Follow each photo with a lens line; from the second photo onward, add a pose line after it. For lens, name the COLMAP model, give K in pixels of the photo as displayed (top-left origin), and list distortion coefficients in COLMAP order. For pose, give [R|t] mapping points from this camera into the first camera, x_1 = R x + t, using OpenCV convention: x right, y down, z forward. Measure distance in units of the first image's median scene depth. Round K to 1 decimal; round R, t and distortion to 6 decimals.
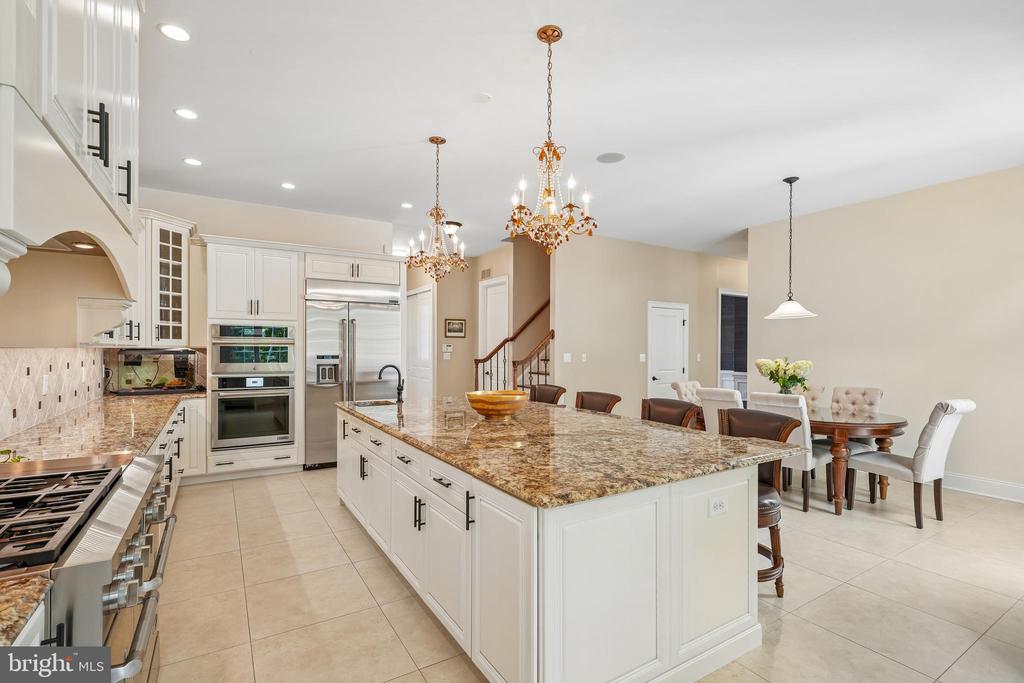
lens RADIAL K [[476.4, 0, 514.1], [0, 476.4, 350.6], [0, 0, 1]] dist [-0.000384, -0.000106]
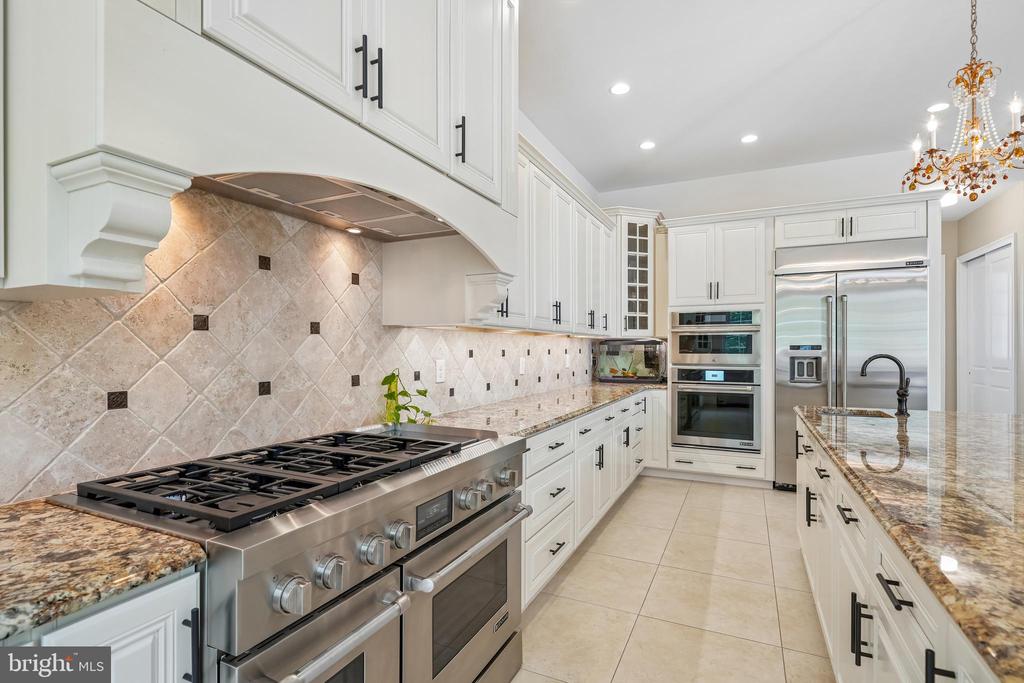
lens RADIAL K [[493.0, 0, 514.1], [0, 493.0, 351.0], [0, 0, 1]] dist [-0.000721, -0.000237]
pose [[0.543080, -0.000378, -0.839681, 0.020493], [-0.000502, 1.000000, -0.000775, 0.022236], [0.839681, 0.000842, 0.543079, 0.199413]]
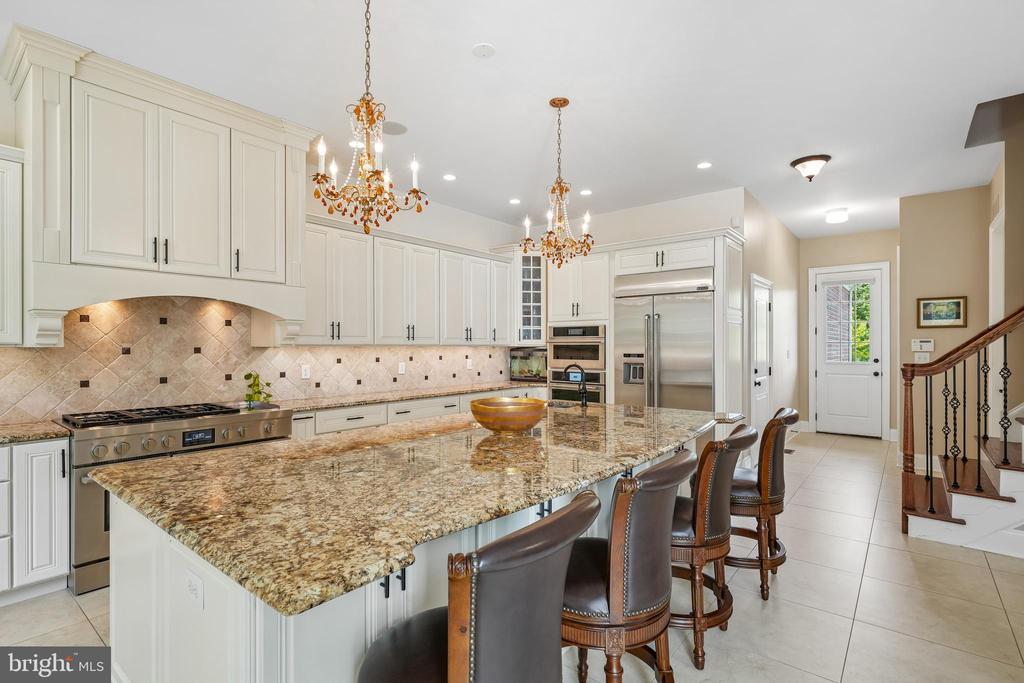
lens RADIAL K [[489.7, 0, 511.3], [0, 489.7, 346.3], [0, 0, 1]] dist [-0.000455, 0.000003]
pose [[0.328949, -0.002468, -0.944345, 0.503110], [-0.001713, 0.999993, -0.003210, -0.001407], [0.944346, 0.002673, 0.328942, 0.496920]]
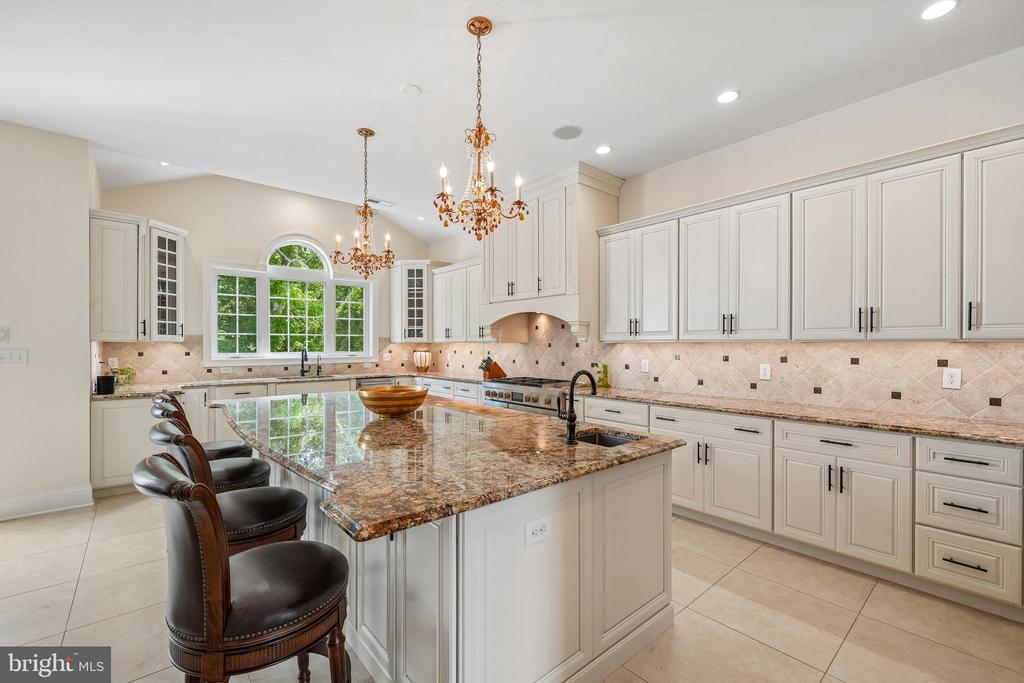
lens RADIAL K [[457.2, 0, 490.5], [0, 457.2, 342.9], [0, 0, 1]] dist [0.000720, 0.000051]
pose [[-0.994788, 0.002470, -0.101934, -0.087475], [0.001953, 0.999985, 0.005176, -0.007922], [0.101945, 0.004950, -0.994778, 1.332818]]
